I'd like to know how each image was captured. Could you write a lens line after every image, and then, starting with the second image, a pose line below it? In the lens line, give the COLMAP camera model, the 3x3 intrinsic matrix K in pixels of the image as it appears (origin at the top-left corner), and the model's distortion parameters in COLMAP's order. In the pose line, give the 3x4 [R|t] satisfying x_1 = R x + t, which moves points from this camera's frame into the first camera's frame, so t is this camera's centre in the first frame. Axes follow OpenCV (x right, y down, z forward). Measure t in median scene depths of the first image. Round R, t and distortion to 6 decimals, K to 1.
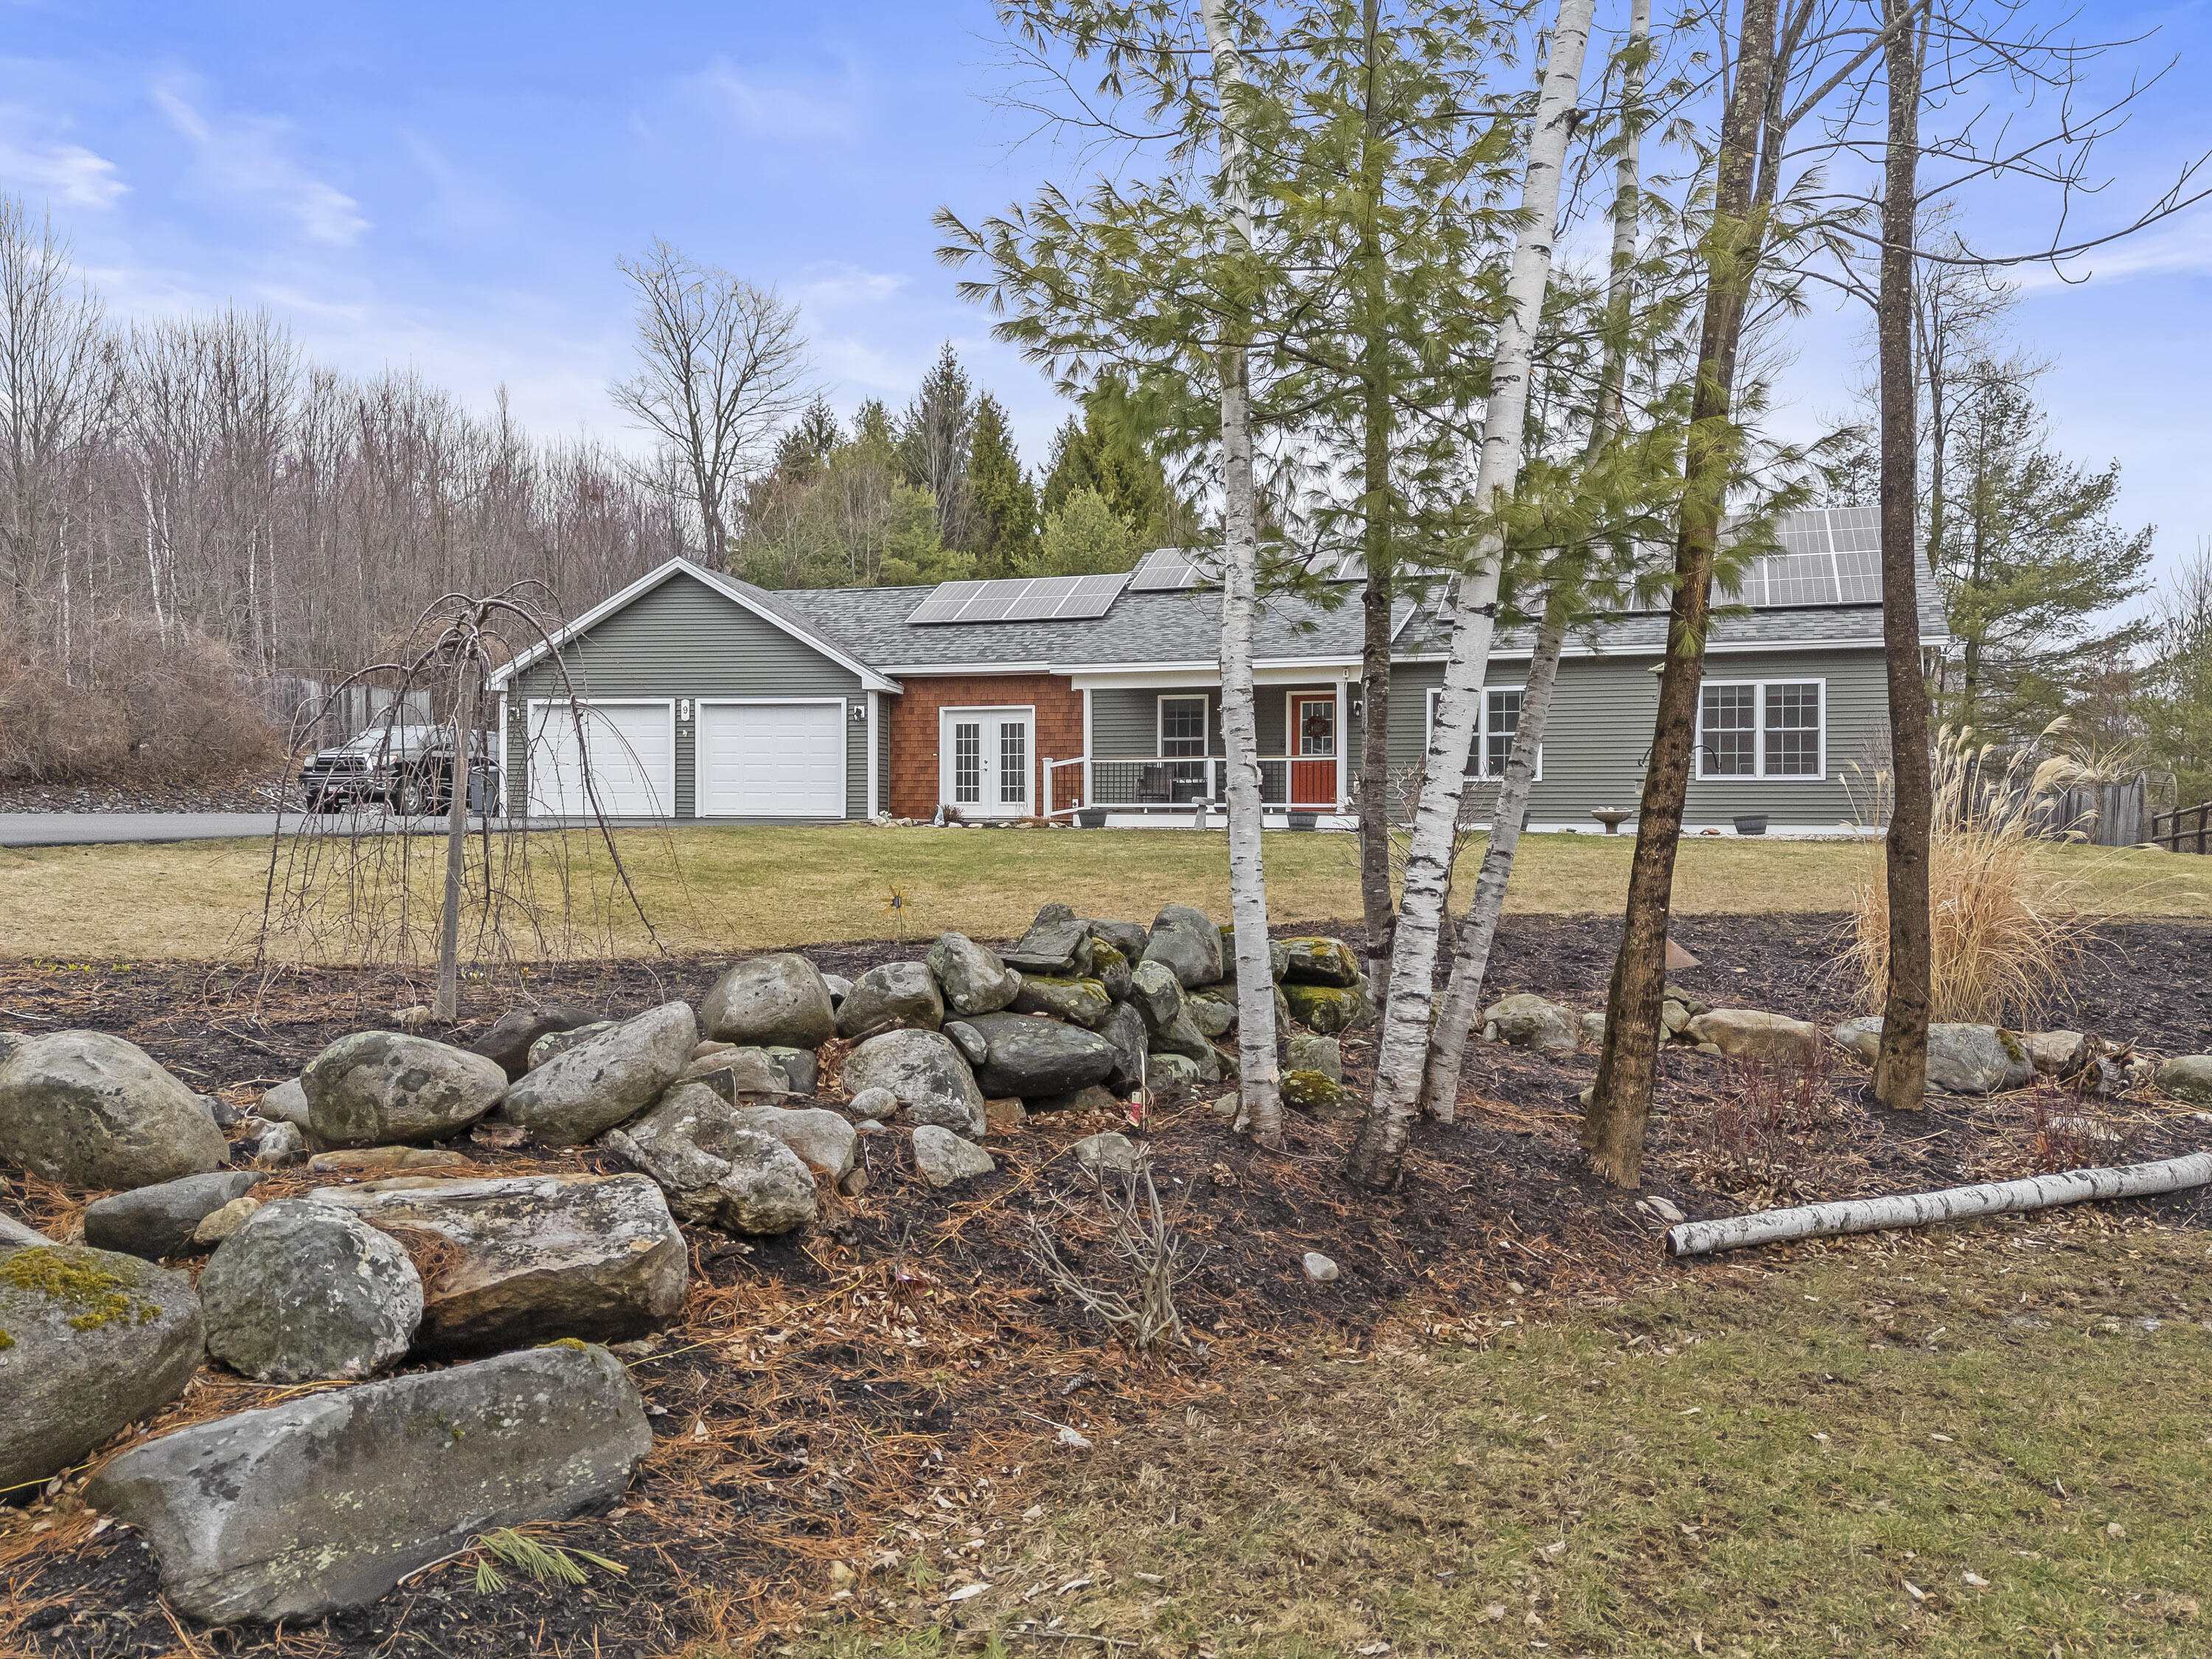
lens RADIAL K [[1603.9, 0, 1110.4], [0, 1603.9, 867.5], [0, 0, 1]] dist [0.058576, -0.056193]
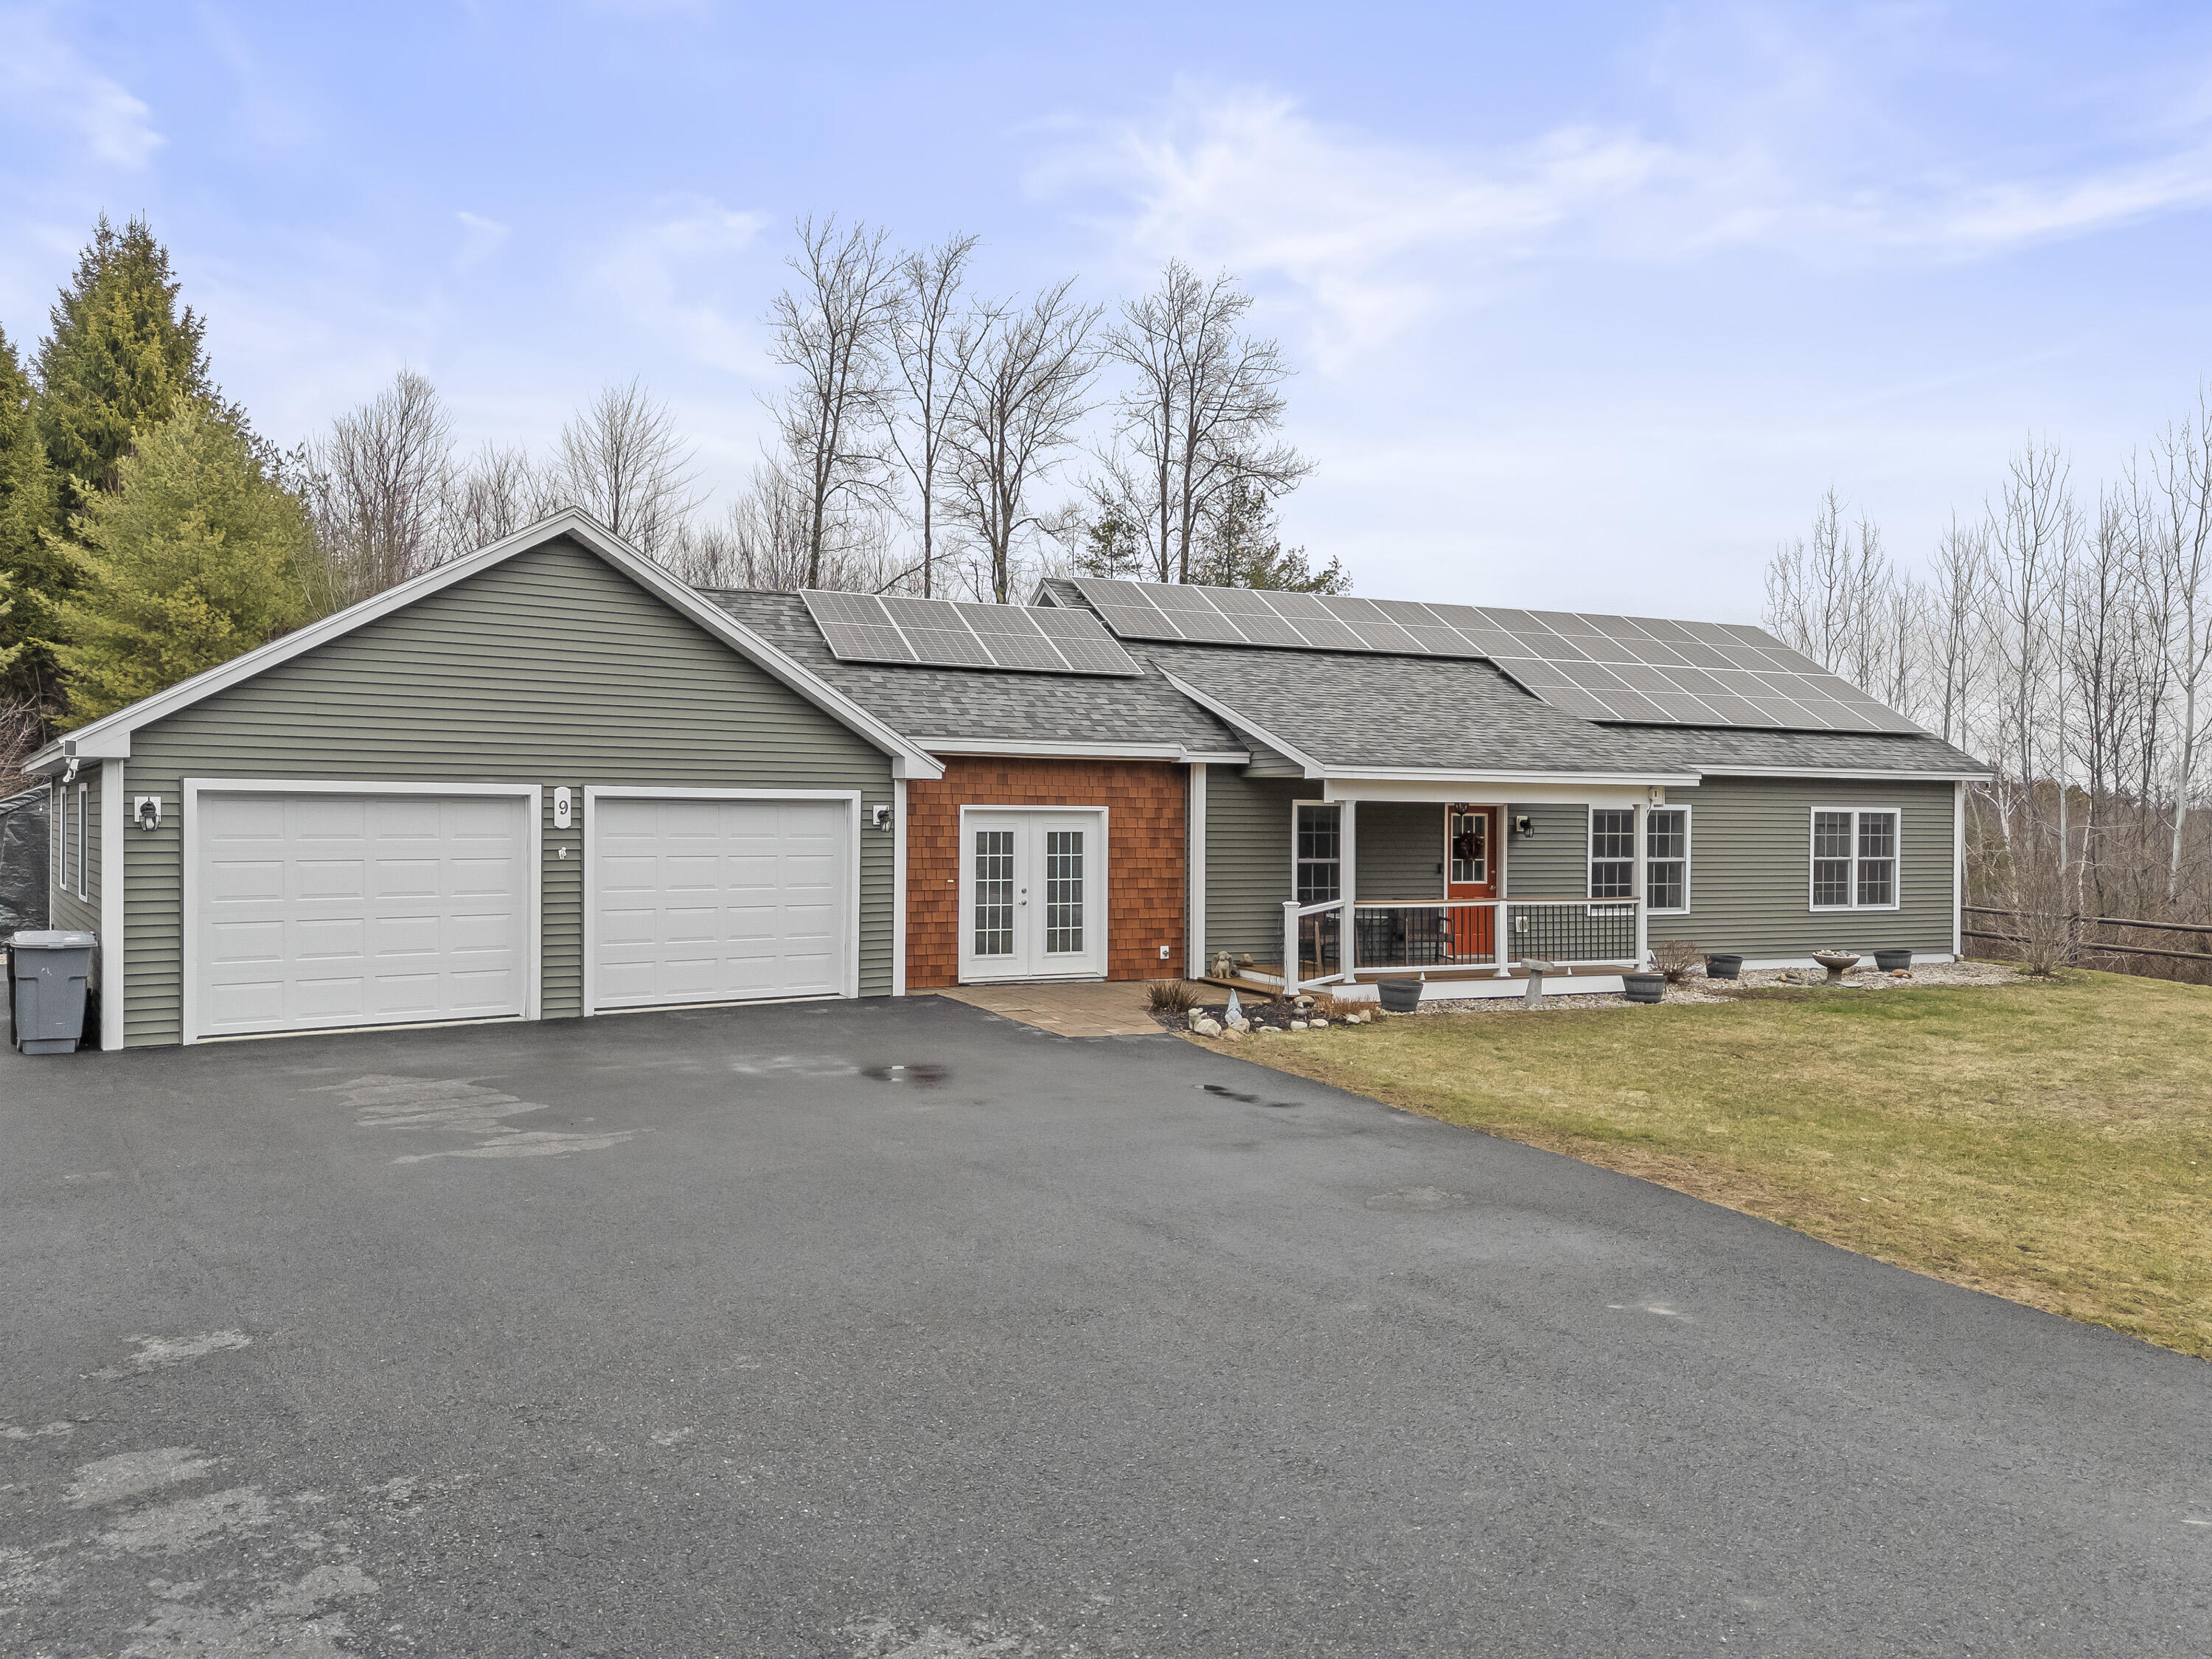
lens RADIAL K [[1603.9, 0, 1115.9], [0, 1603.9, 848.0], [0, 0, 1]] dist [0.058576, -0.056193]
pose [[0.707191, -0.012162, 0.706918, -0.504162], [0.016404, 0.999865, 0.000792, -0.082980], [-0.706833, 0.011036, 0.707295, 0.520739]]
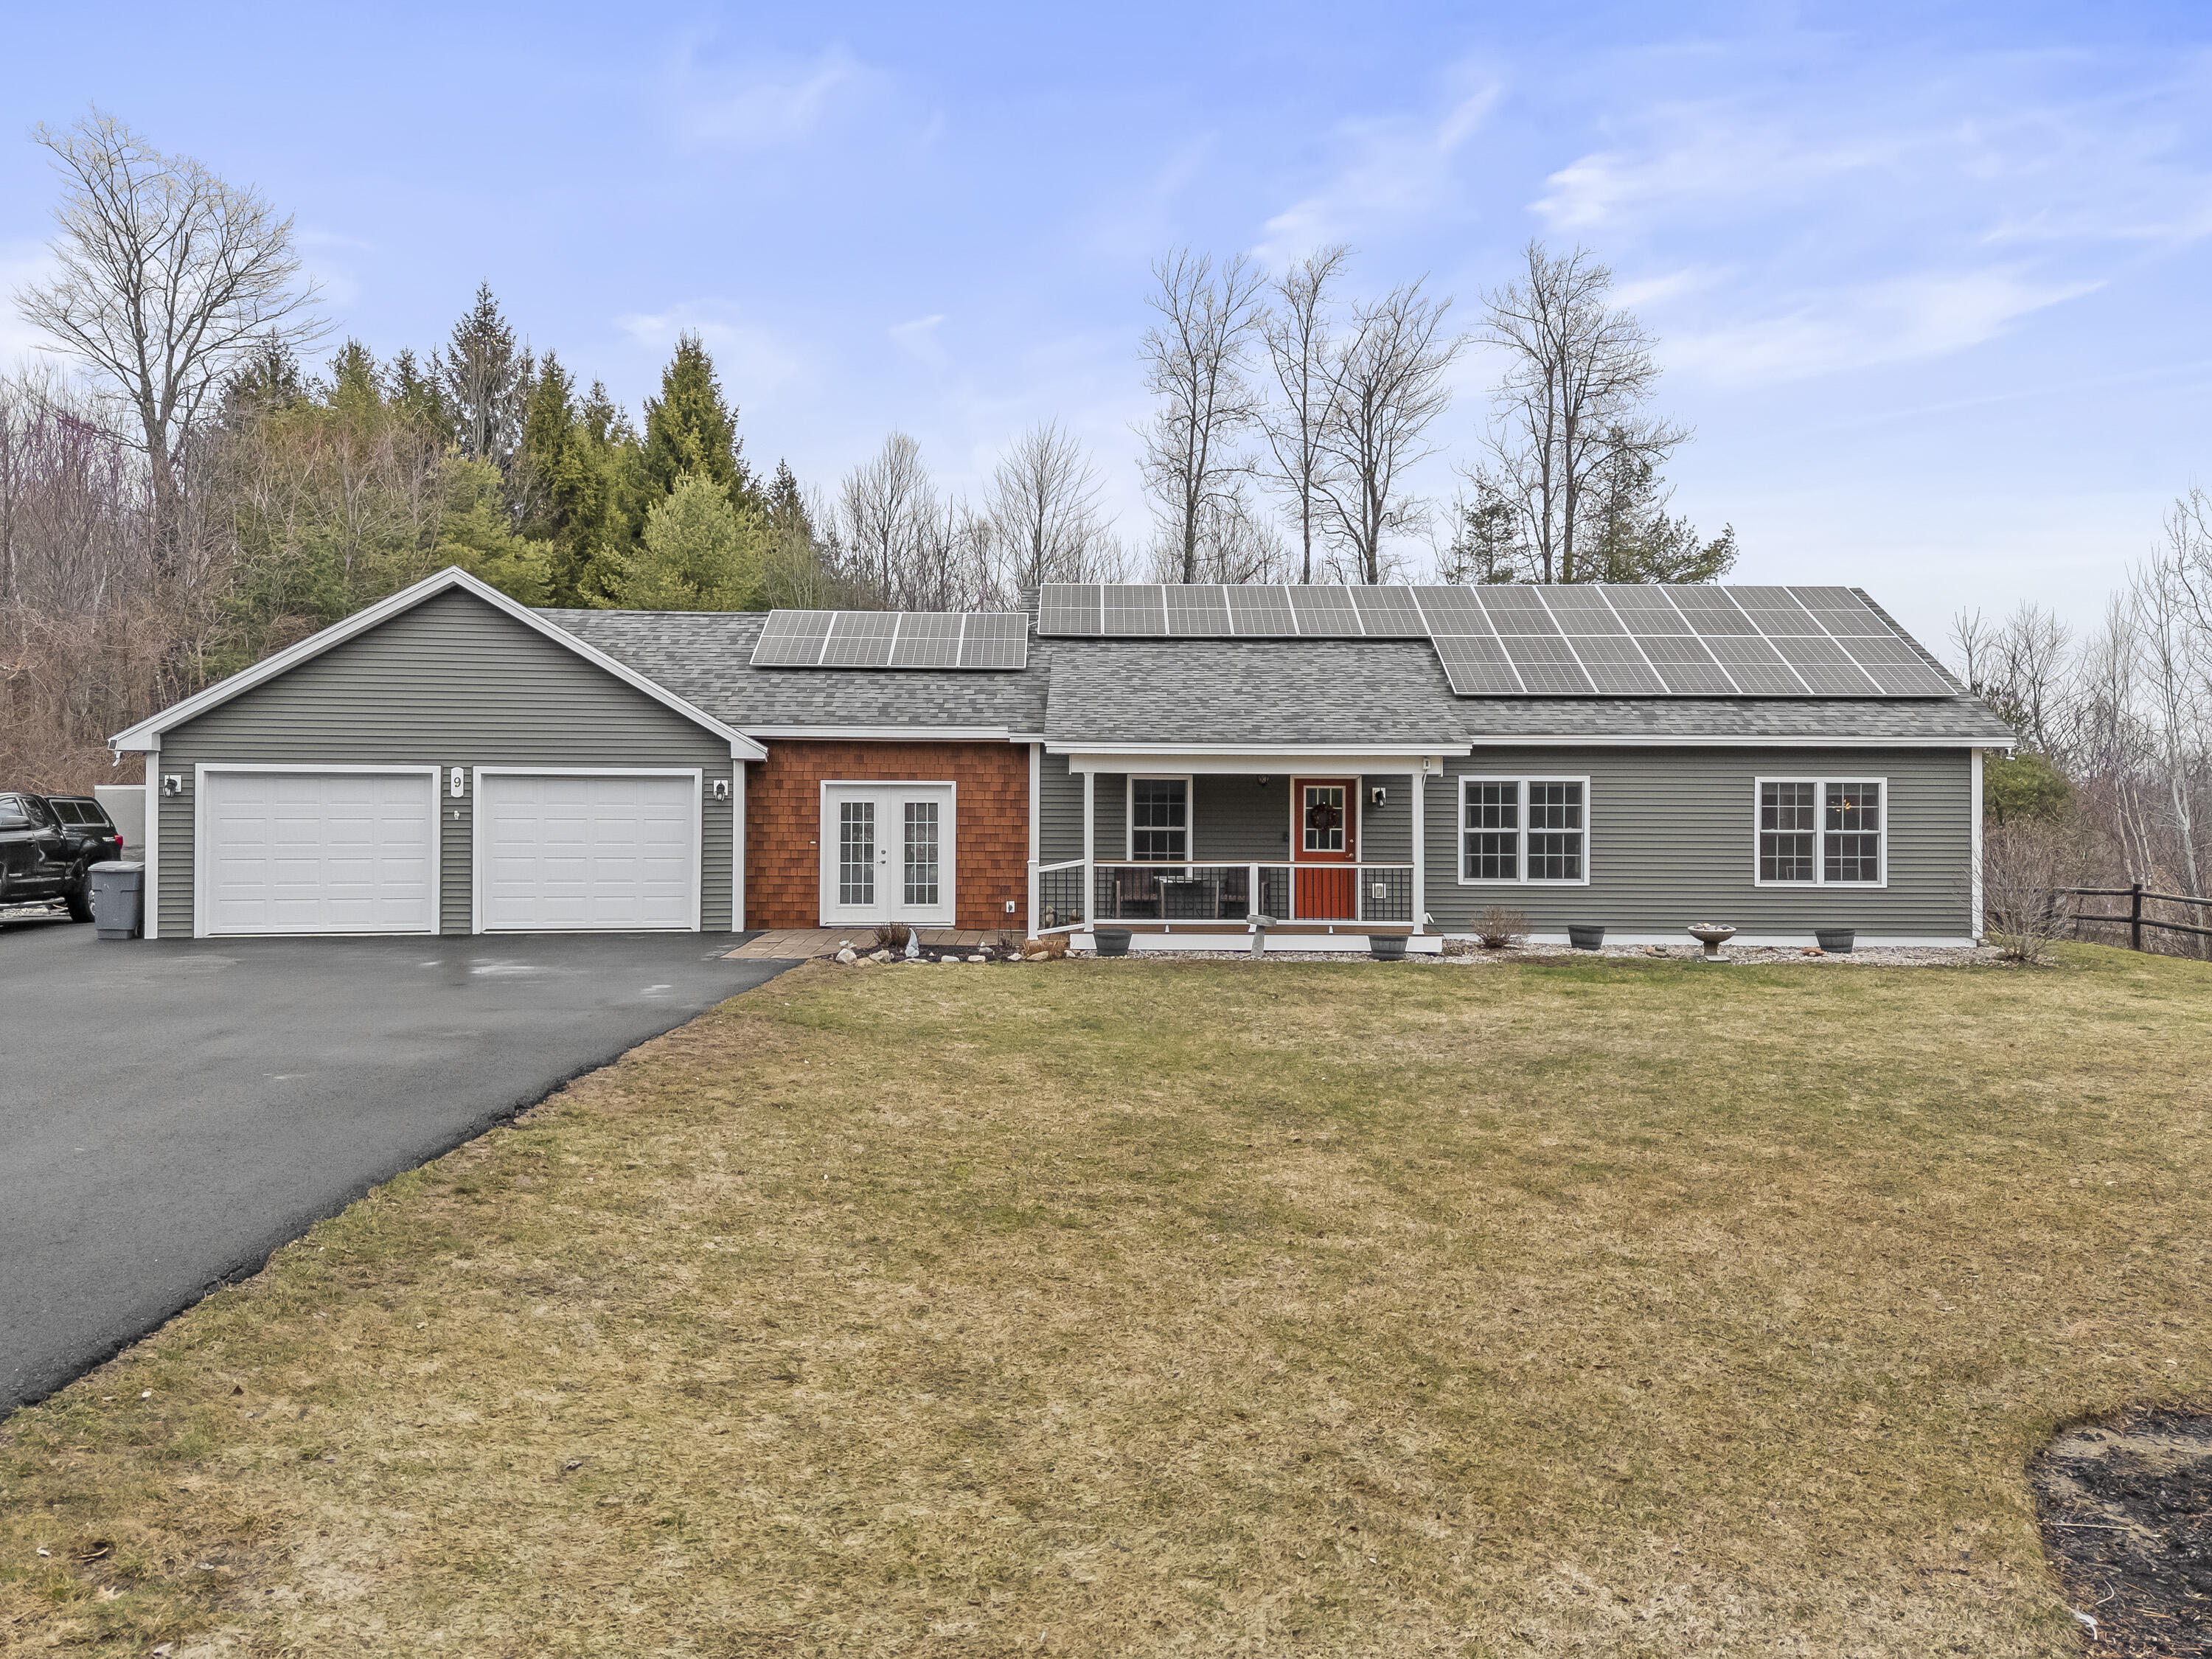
lens RADIAL K [[1603.9, 0, 1107.4], [0, 1603.9, 831.0], [0, 0, 1]] dist [0.058576, -0.056193]
pose [[0.935034, -0.004510, 0.354529, -0.250605], [0.010031, 0.999855, -0.013736, -0.064207], [-0.354416, 0.016400, 0.934944, 0.239116]]
